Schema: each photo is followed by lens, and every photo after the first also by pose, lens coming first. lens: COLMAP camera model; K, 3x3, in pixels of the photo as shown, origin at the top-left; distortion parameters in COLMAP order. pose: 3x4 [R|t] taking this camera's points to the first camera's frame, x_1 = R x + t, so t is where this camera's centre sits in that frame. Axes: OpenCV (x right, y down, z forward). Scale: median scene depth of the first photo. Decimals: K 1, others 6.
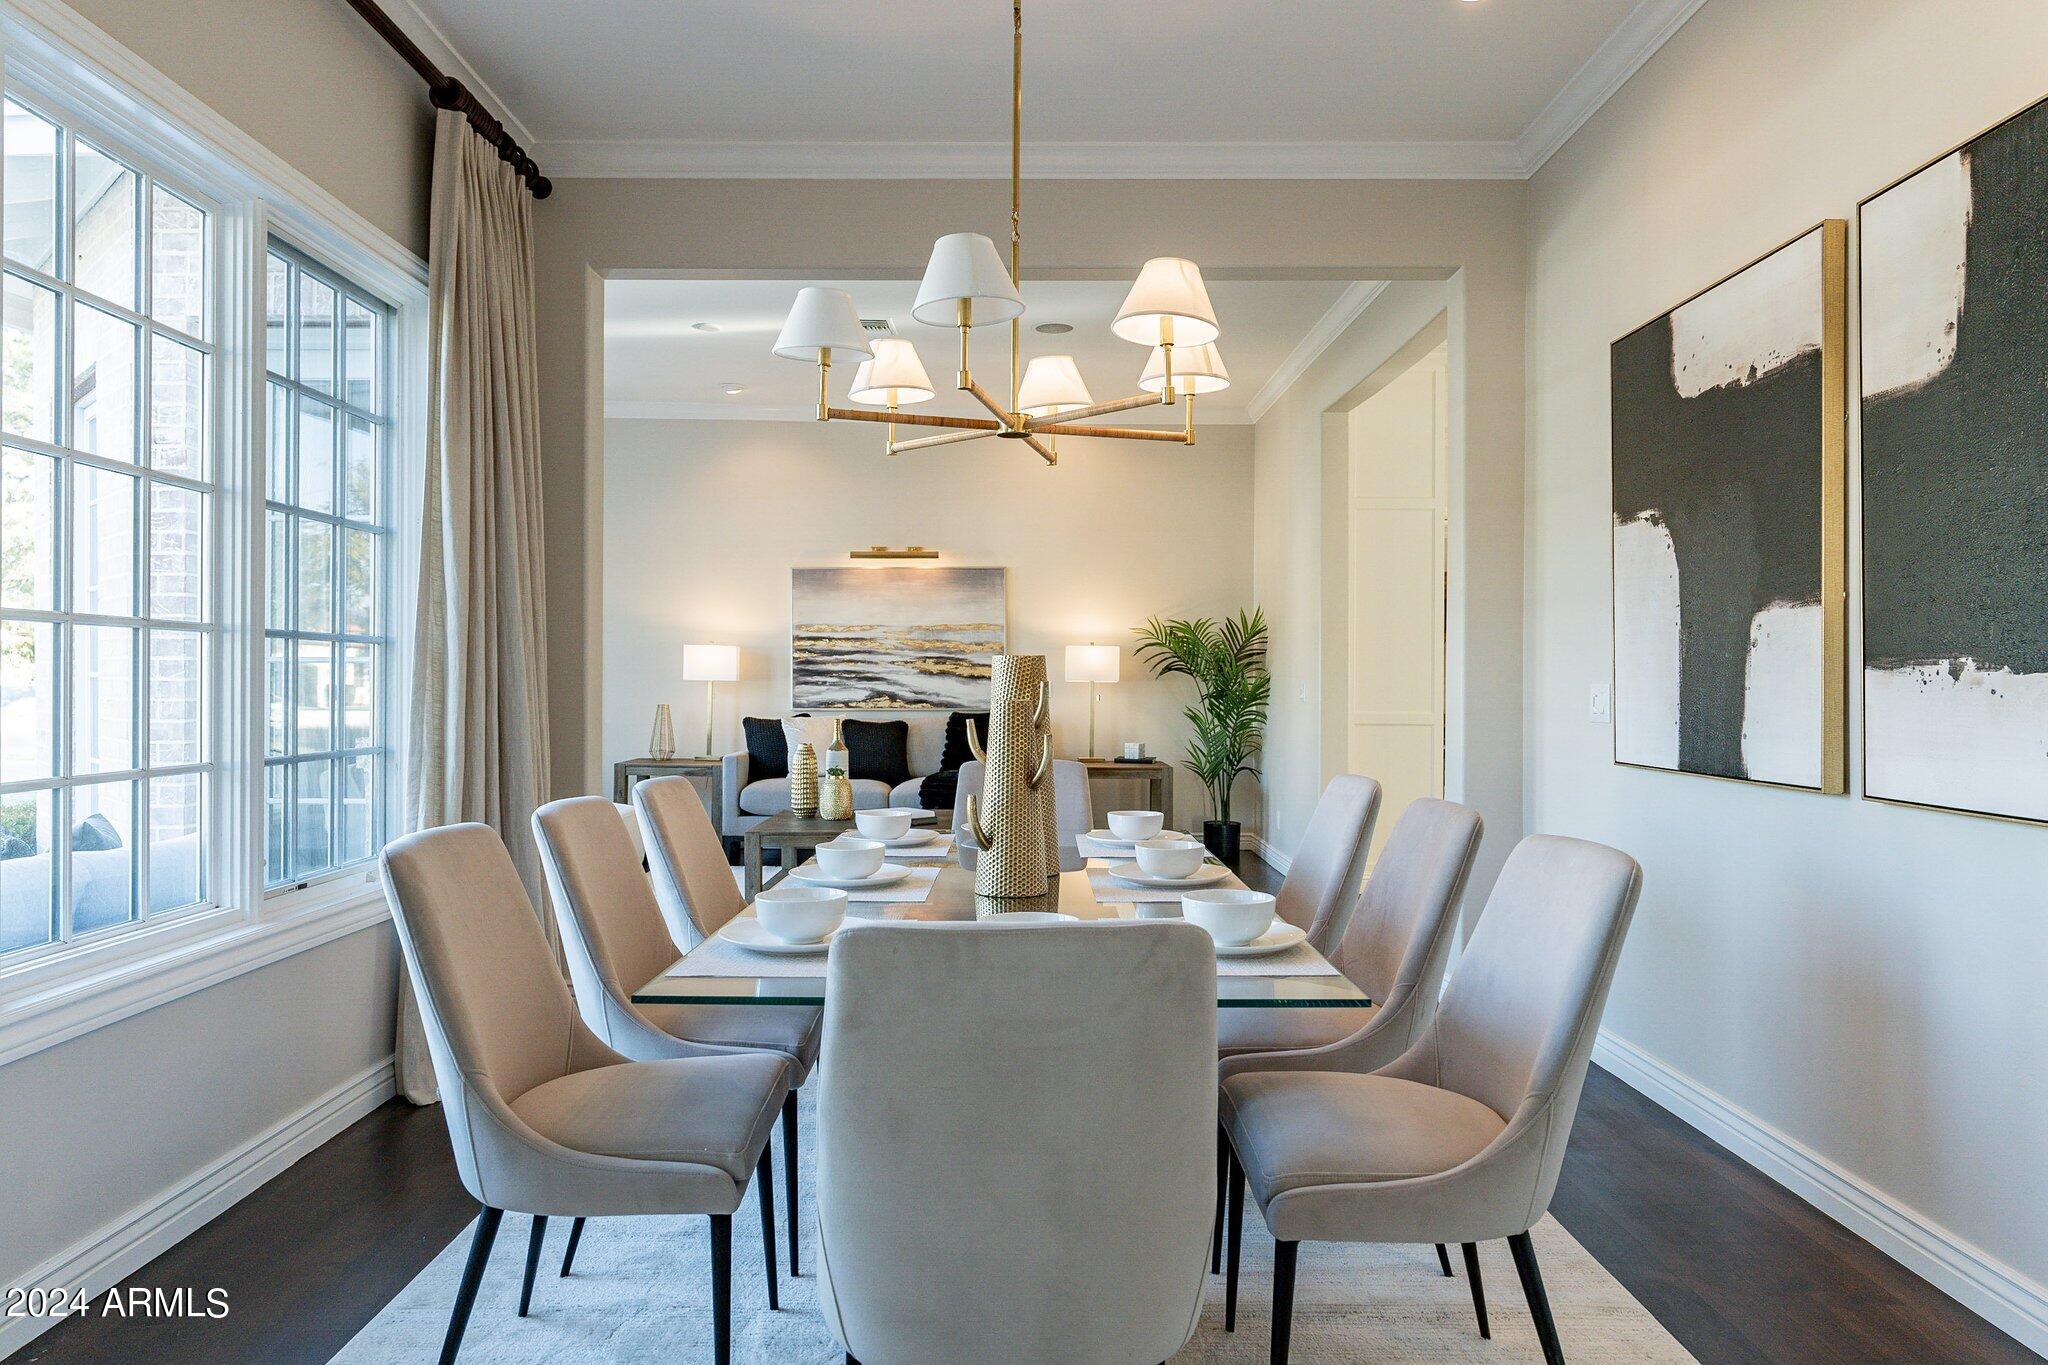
lens RADIAL K [[1218.9, 0, 1026.8], [0, 1218.9, 676.6], [0, 0, 1]] dist [-0.023169, -0.000308]
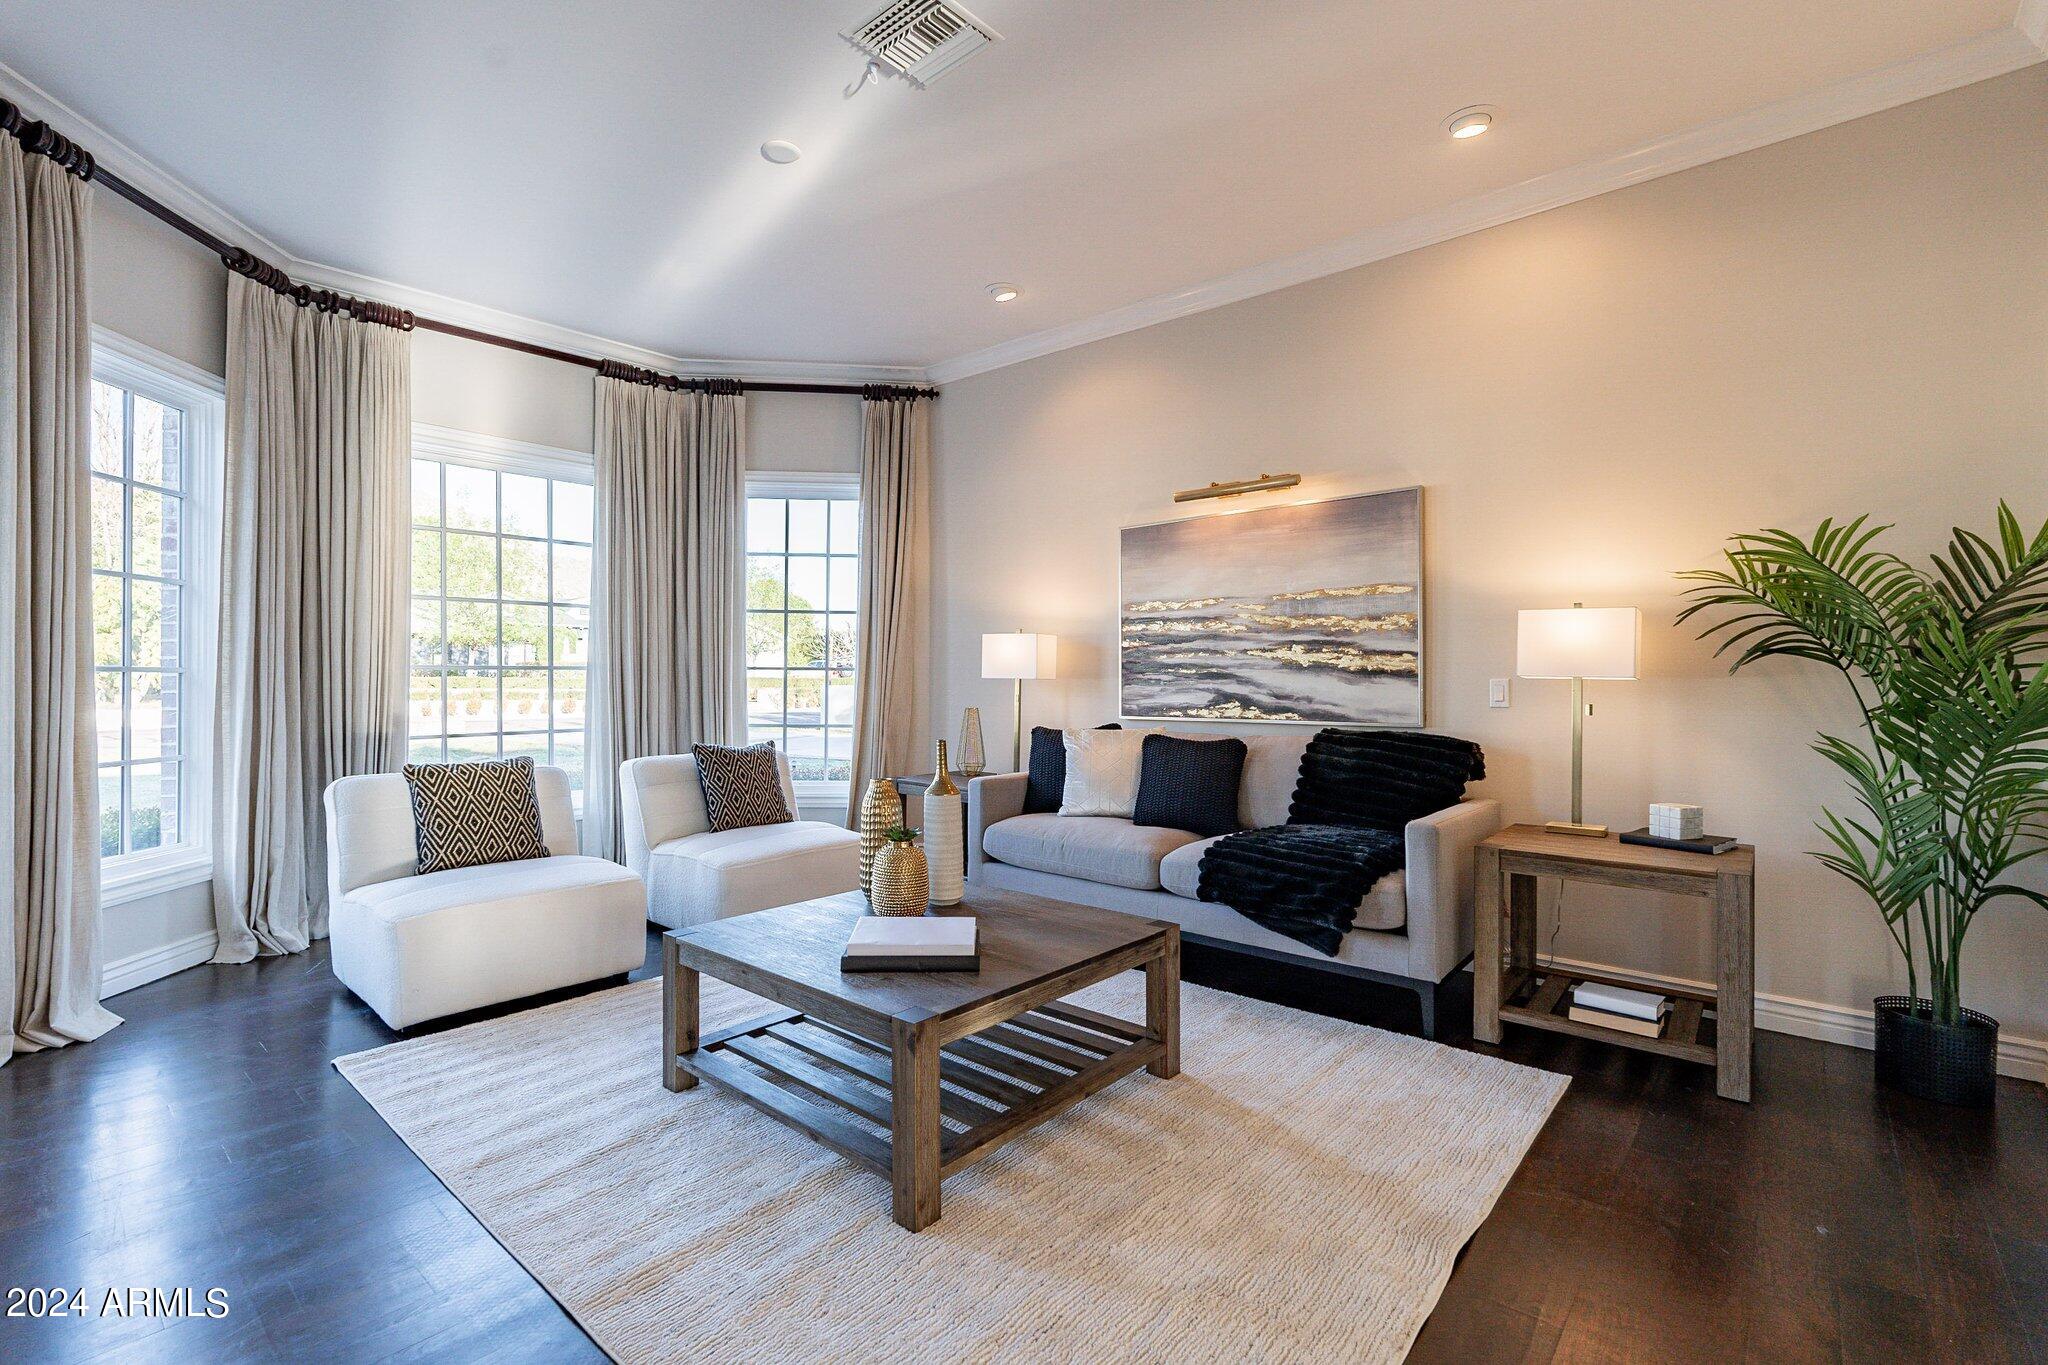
lens RADIAL K [[895.8, 0, 1022.2], [0, 895.8, 679.1], [0, 0, 1]] dist [-0.003854, 0.000852]
pose [[0.754931, -0.002323, -0.655800, 0.123031], [0.001768, 0.999997, -0.001506, 0.004340], [0.655801, -0.000022, 0.754934, 0.548543]]
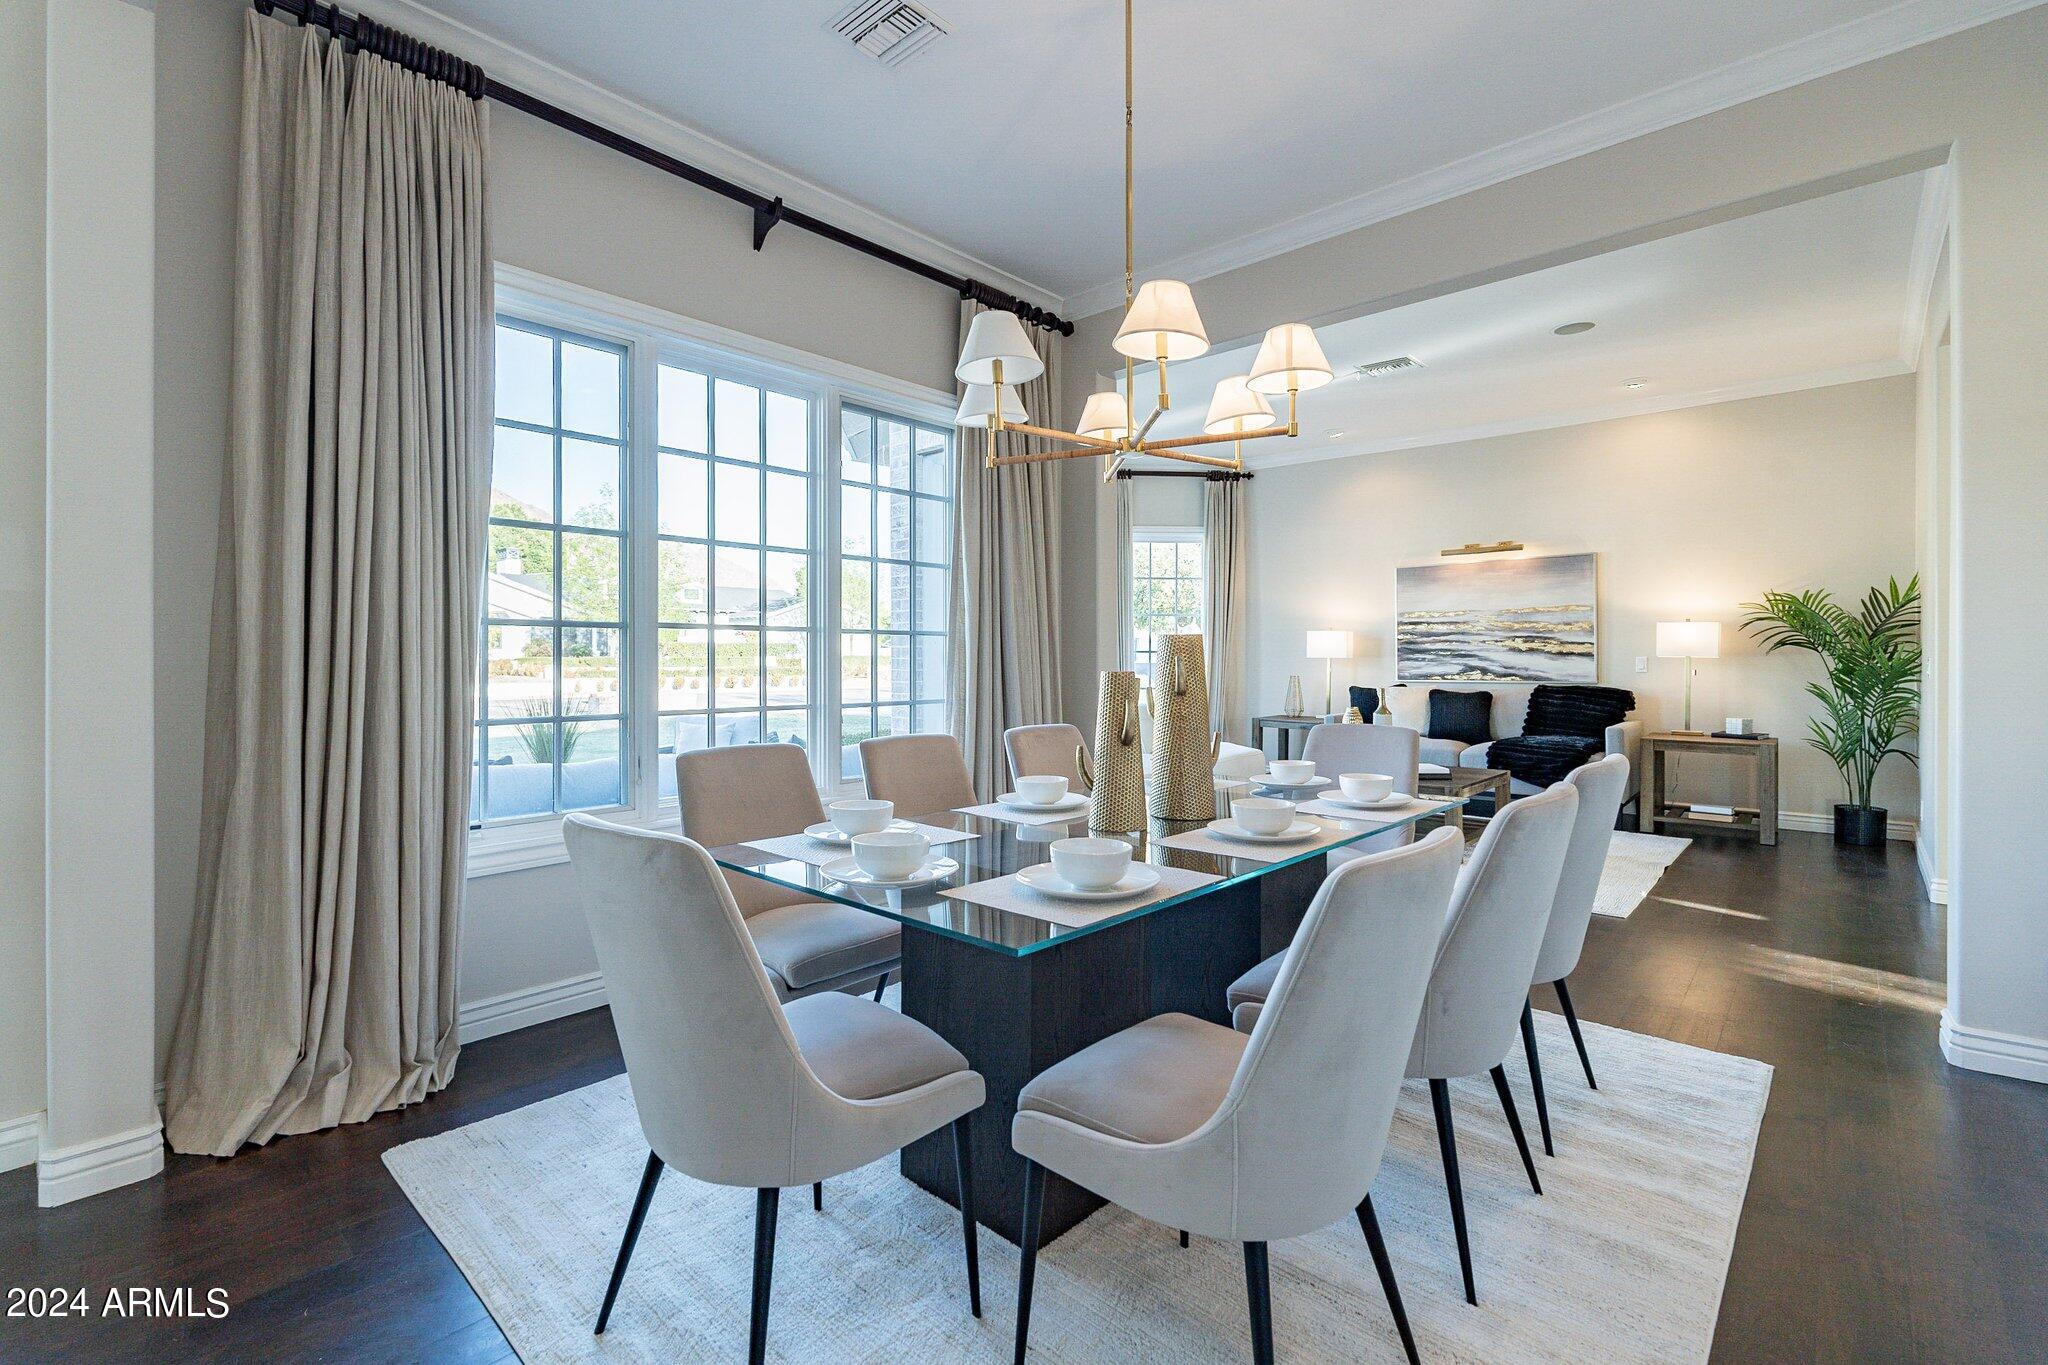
lens RADIAL K [[895.8, 0, 1027.8], [0, 895.8, 665.6], [0, 0, 1]] dist [-0.003854, 0.000852]
pose [[0.741936, 0.001345, -0.670470, 0.144171], [0.003857, 0.999973, 0.006275, 0.004375], [0.670460, -0.007242, 0.741910, 0.062042]]
